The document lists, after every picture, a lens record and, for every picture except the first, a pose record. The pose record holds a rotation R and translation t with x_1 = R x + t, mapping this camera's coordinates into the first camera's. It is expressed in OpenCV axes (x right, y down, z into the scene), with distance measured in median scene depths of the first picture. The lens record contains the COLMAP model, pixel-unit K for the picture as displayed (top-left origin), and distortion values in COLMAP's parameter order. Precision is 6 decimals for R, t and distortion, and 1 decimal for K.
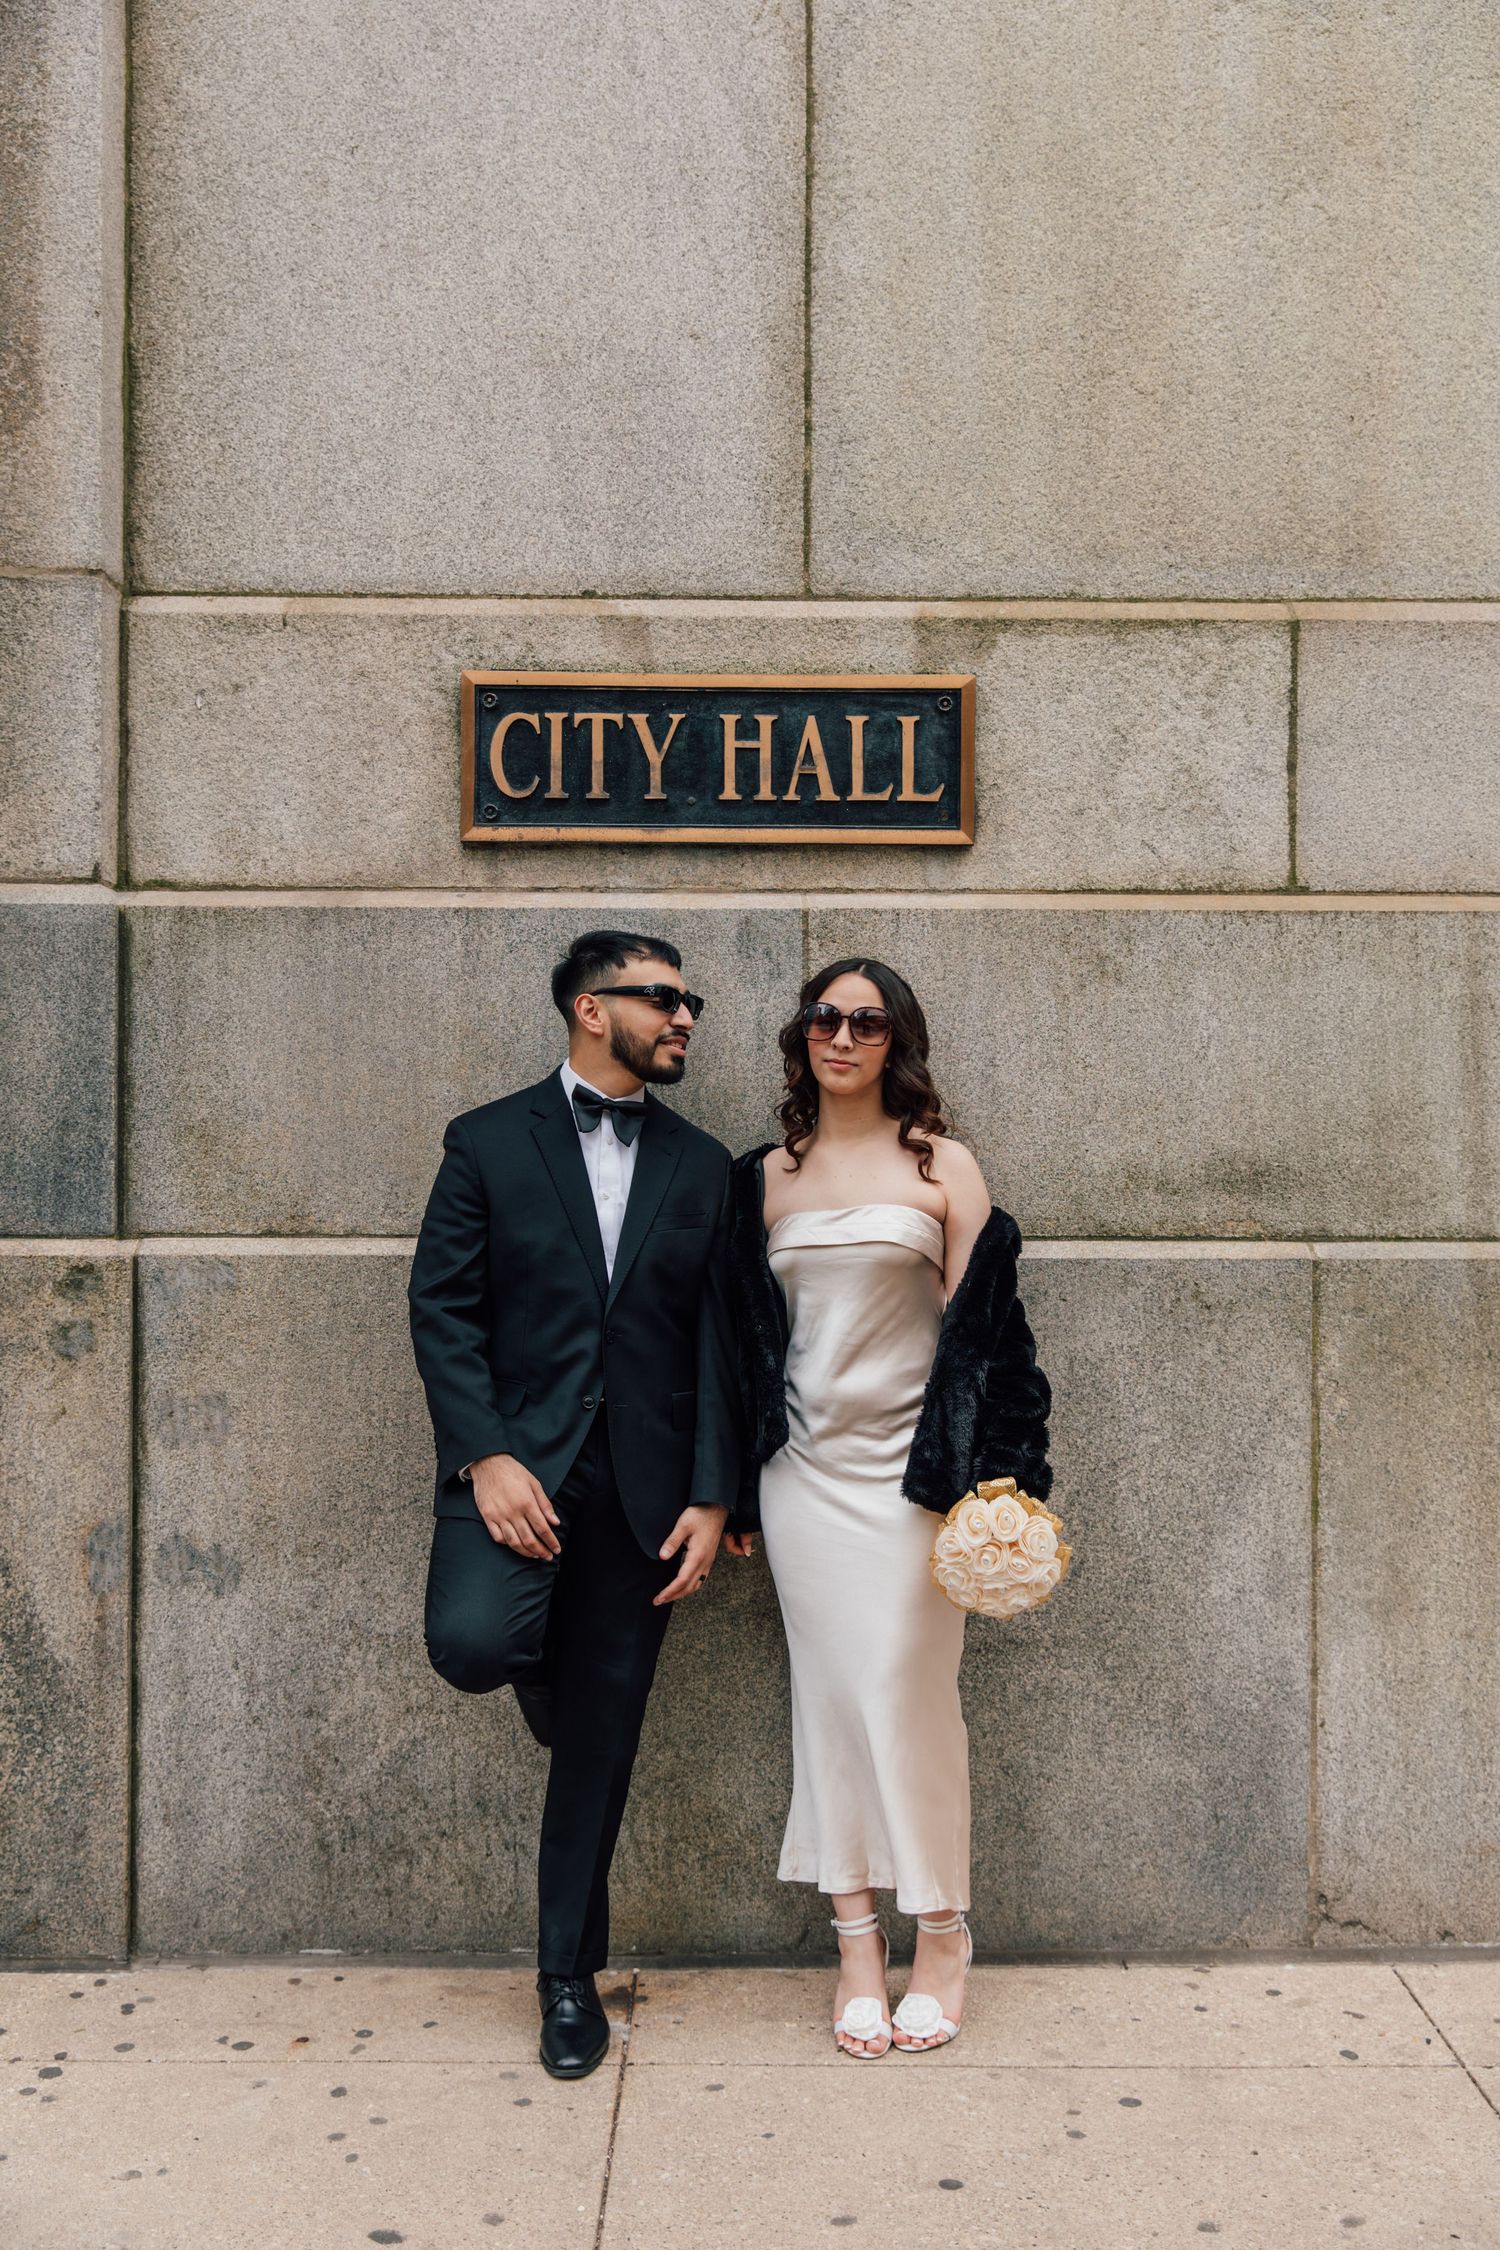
lens RADIAL K [[2171.0, 0, 752.9], [0, 2171.0, 1121.4], [0, 0, 1]] dist [0.016647, -0.031730]
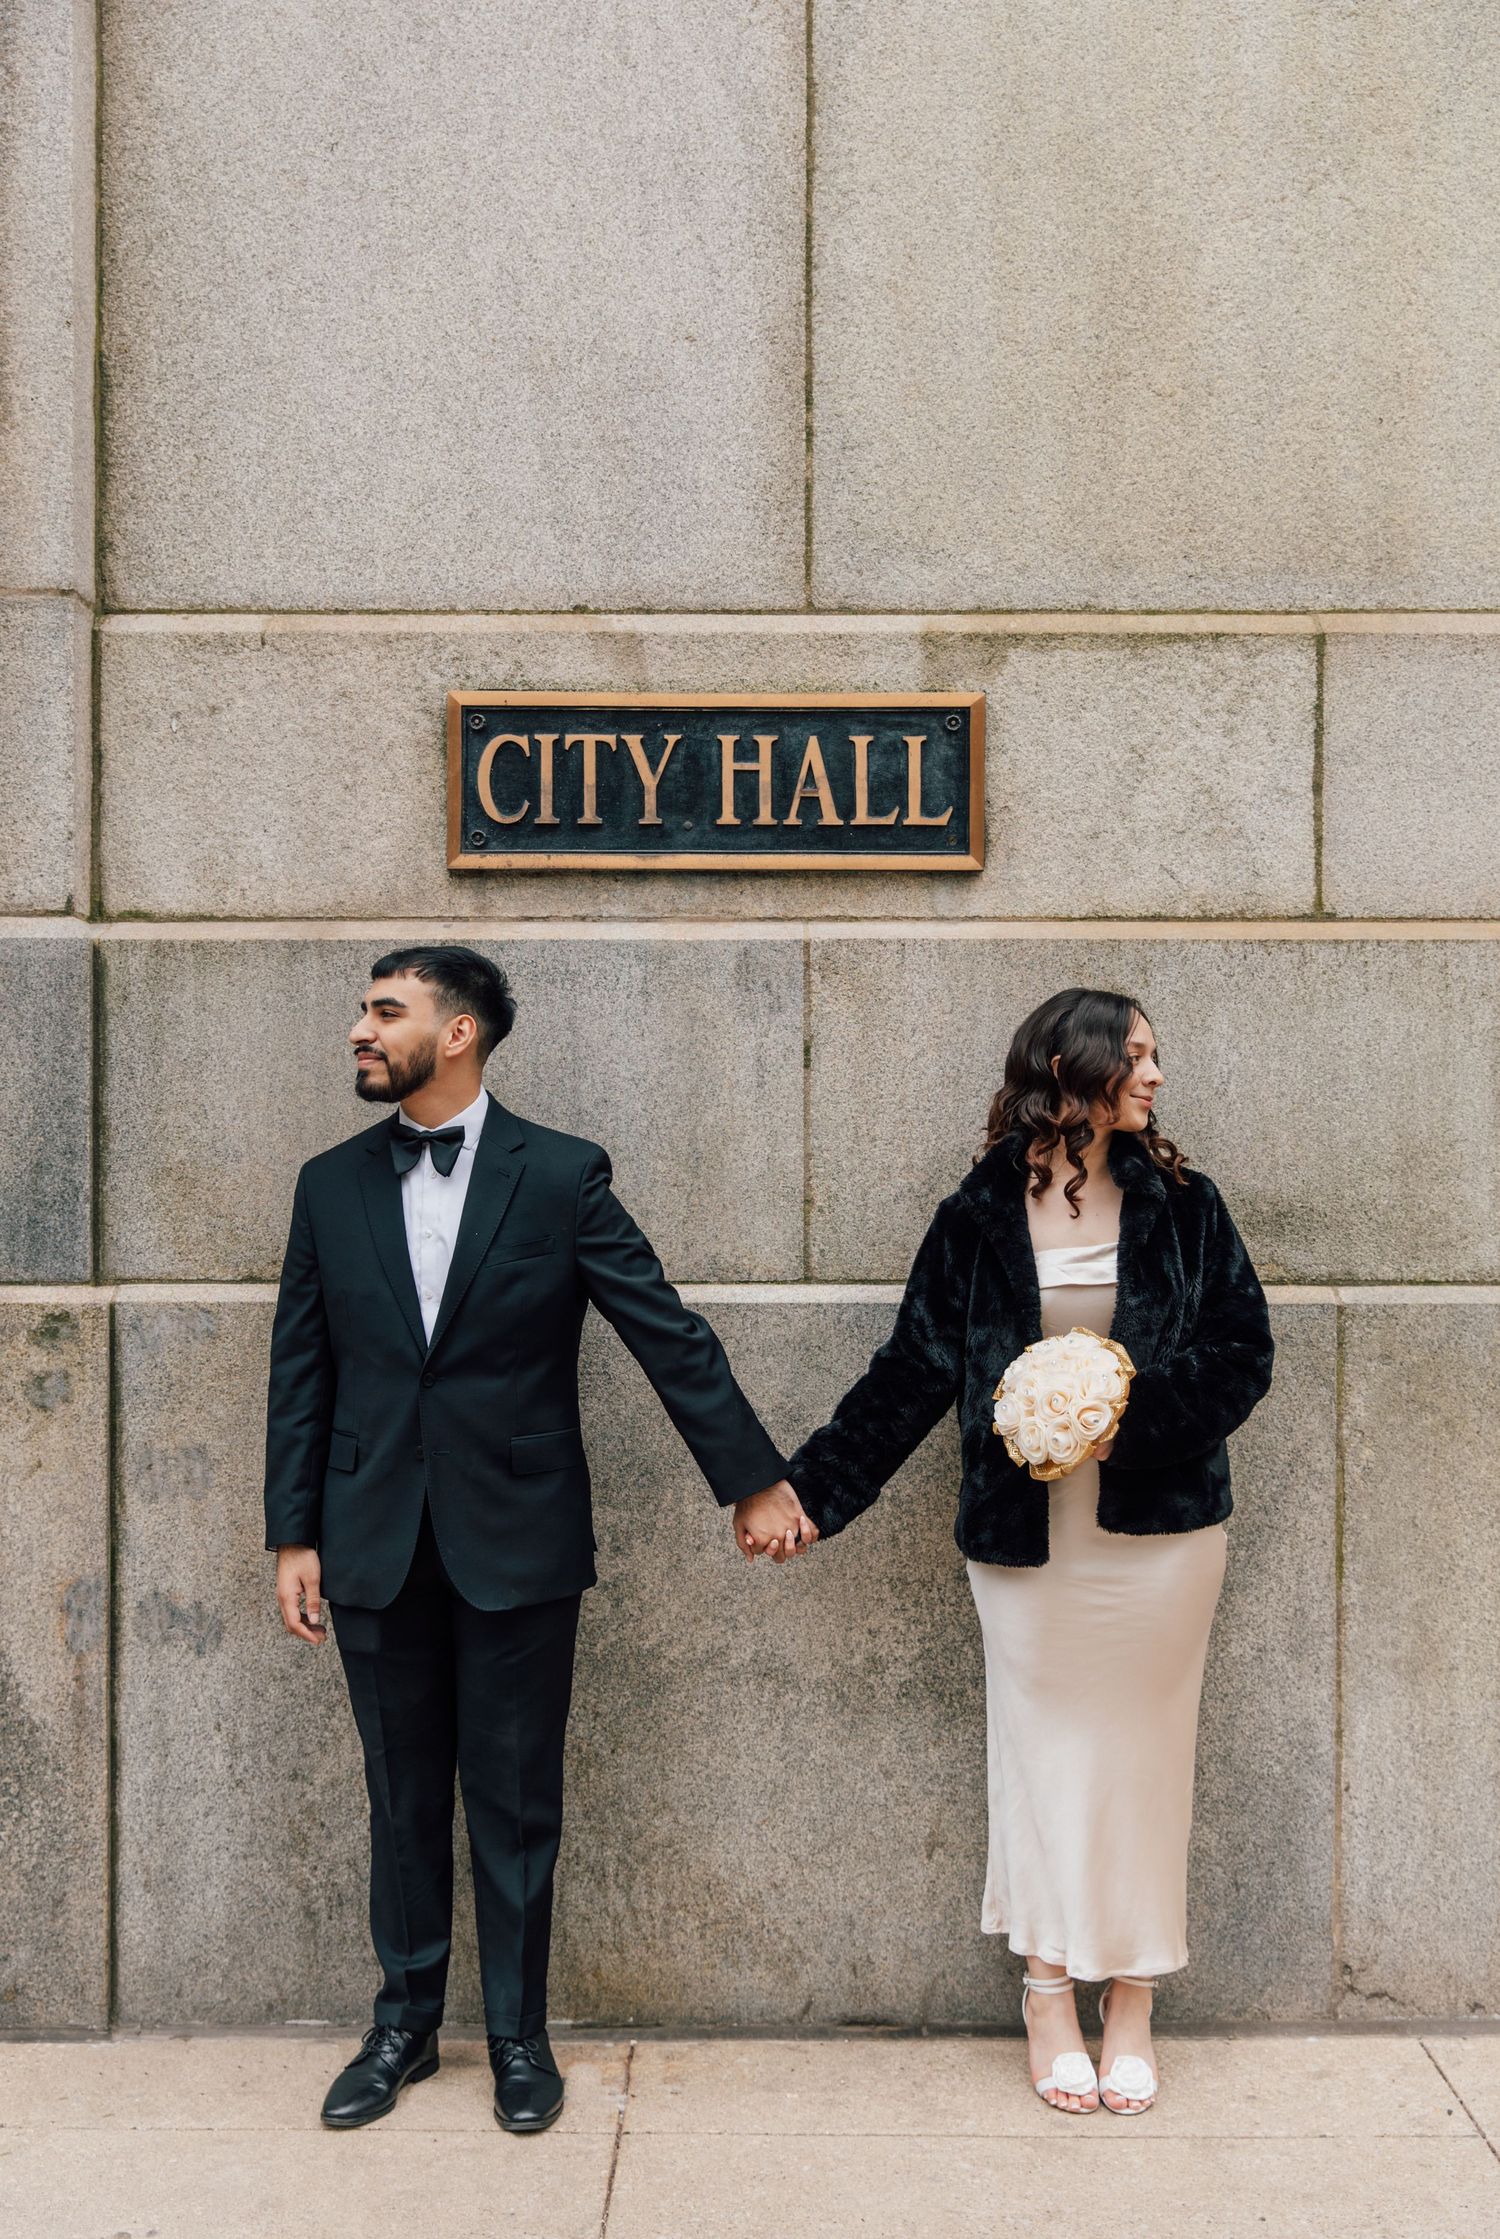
lens RADIAL K [[2462.9, 0, 747.8], [0, 2462.9, 1149.3], [0, 0, 1]] dist [-0.001996, -0.004247]
pose [[0.999930, -0.002567, -0.011565, 0.010560], [0.002651, 0.999970, 0.007214, -0.013325], [0.011547, -0.007244, 0.999907, -0.087464]]
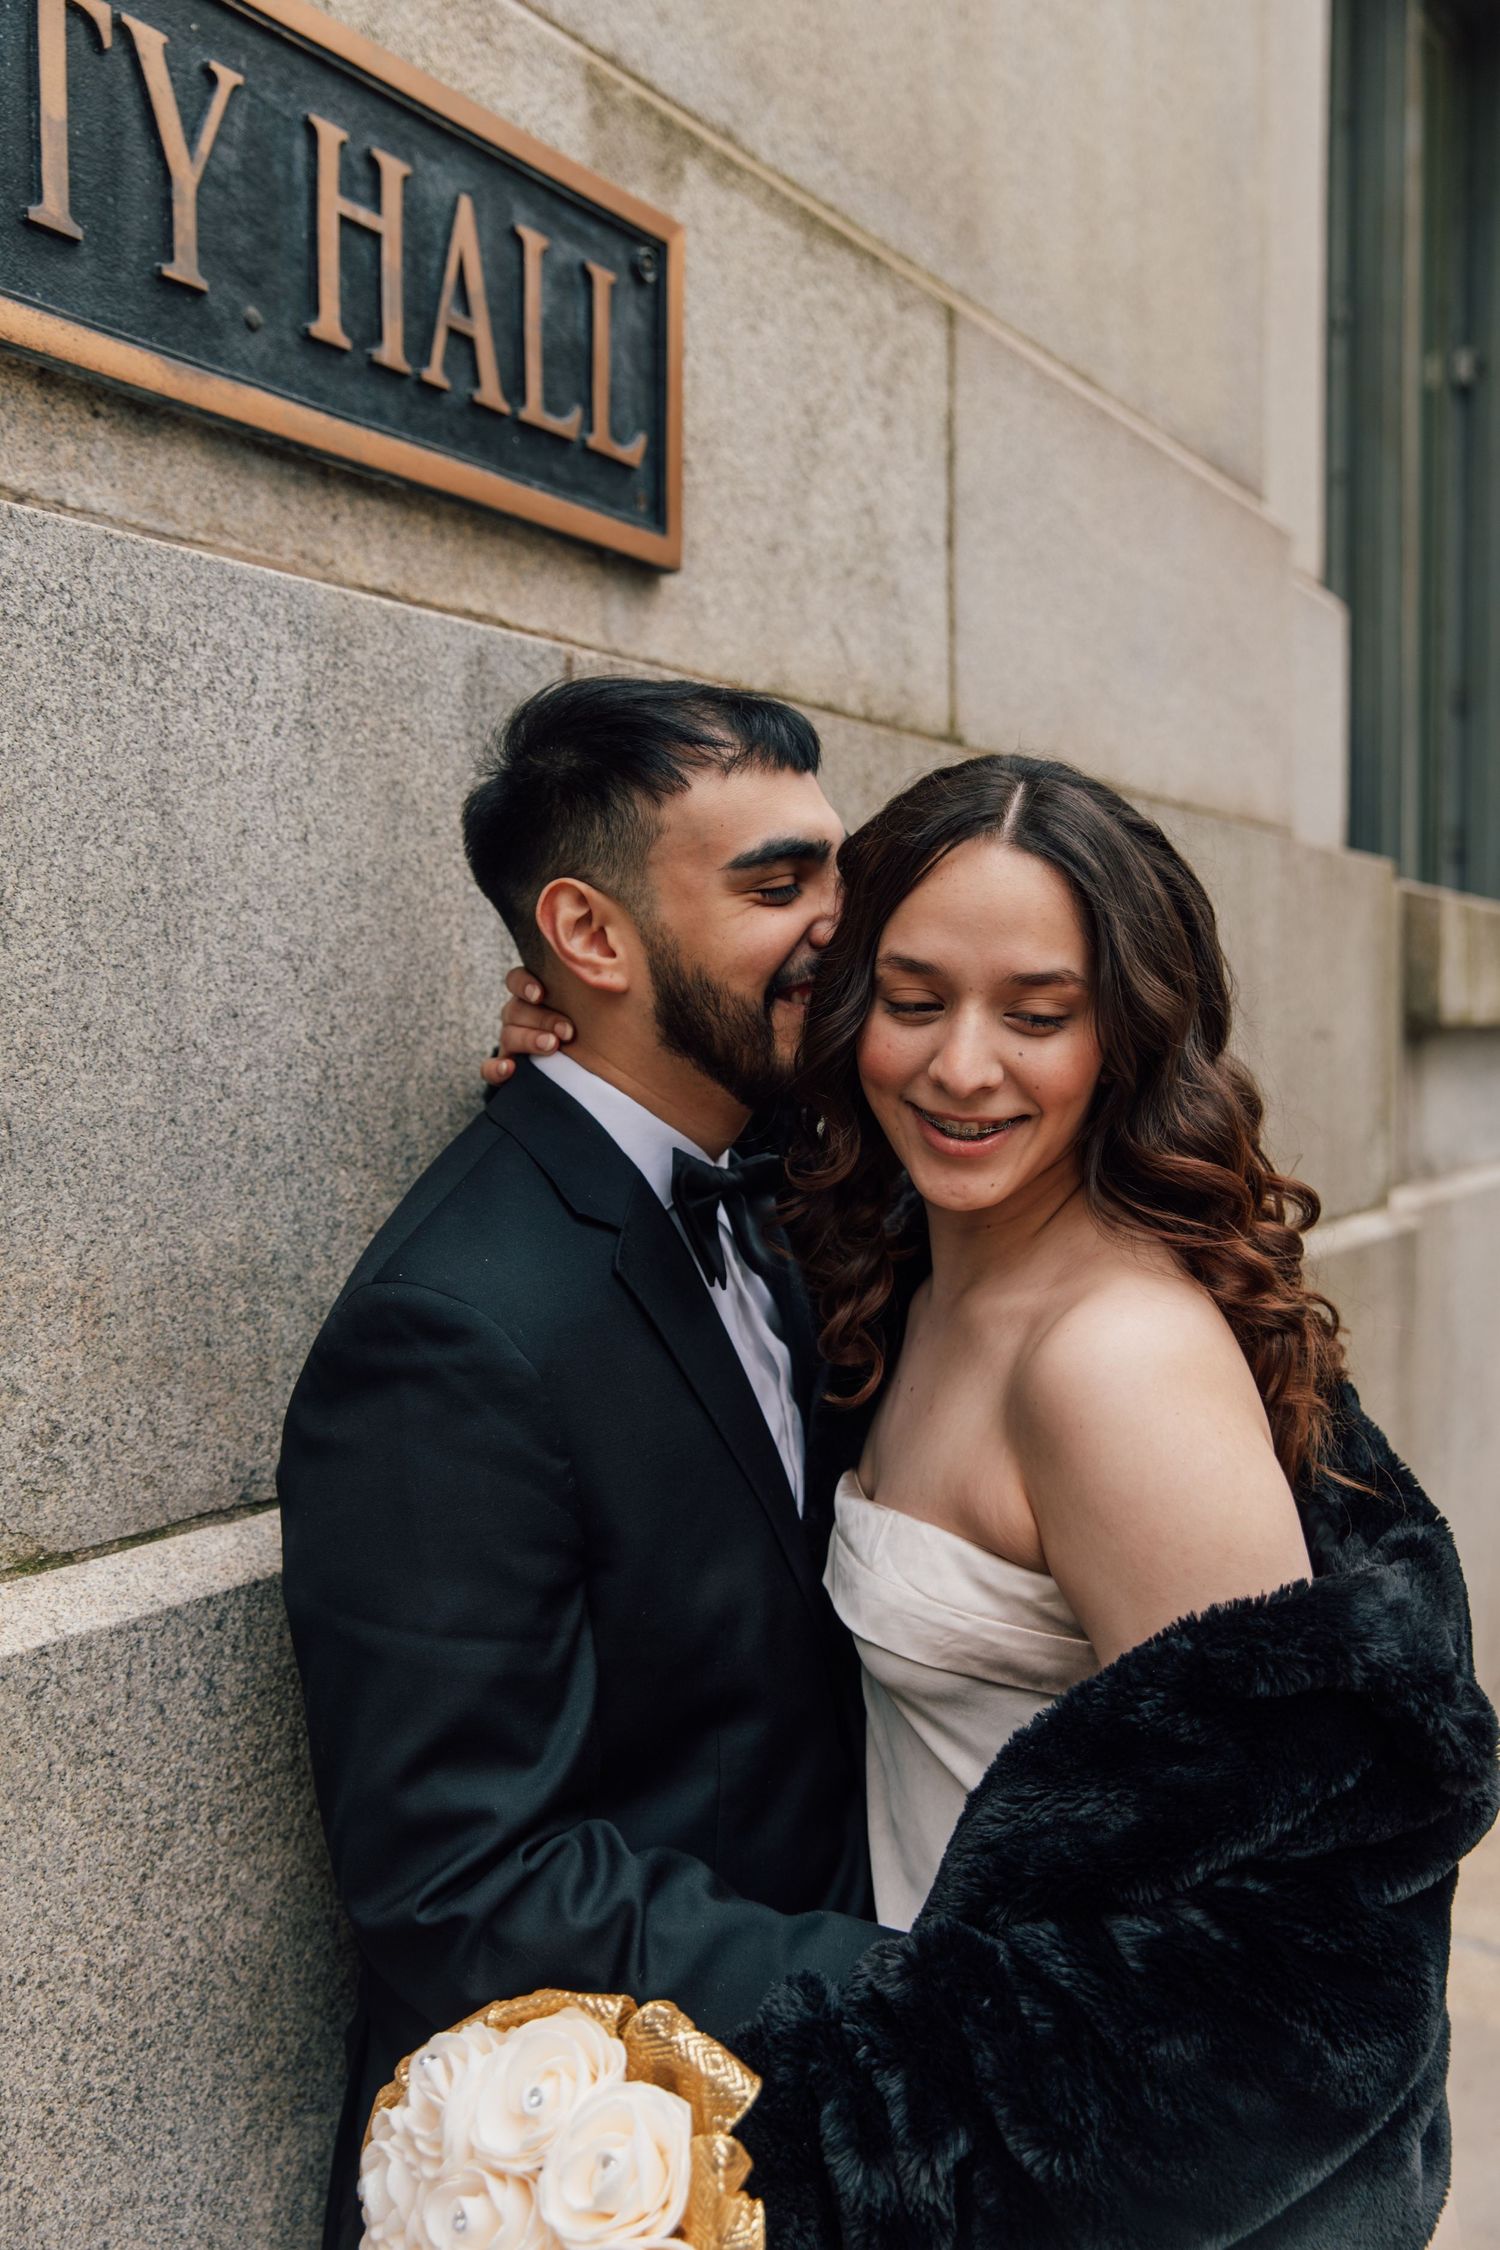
lens RADIAL K [[2040.5, 0, 746.3], [0, 2040.5, 1135.7], [0, 0, 1]] dist [-0.012146, 0.023163]
pose [[0.550286, -0.045877, 0.833715, -0.293005], [0.005626, 0.998671, 0.051240, -0.023822], [-0.834957, -0.023506, 0.549812, 0.754121]]
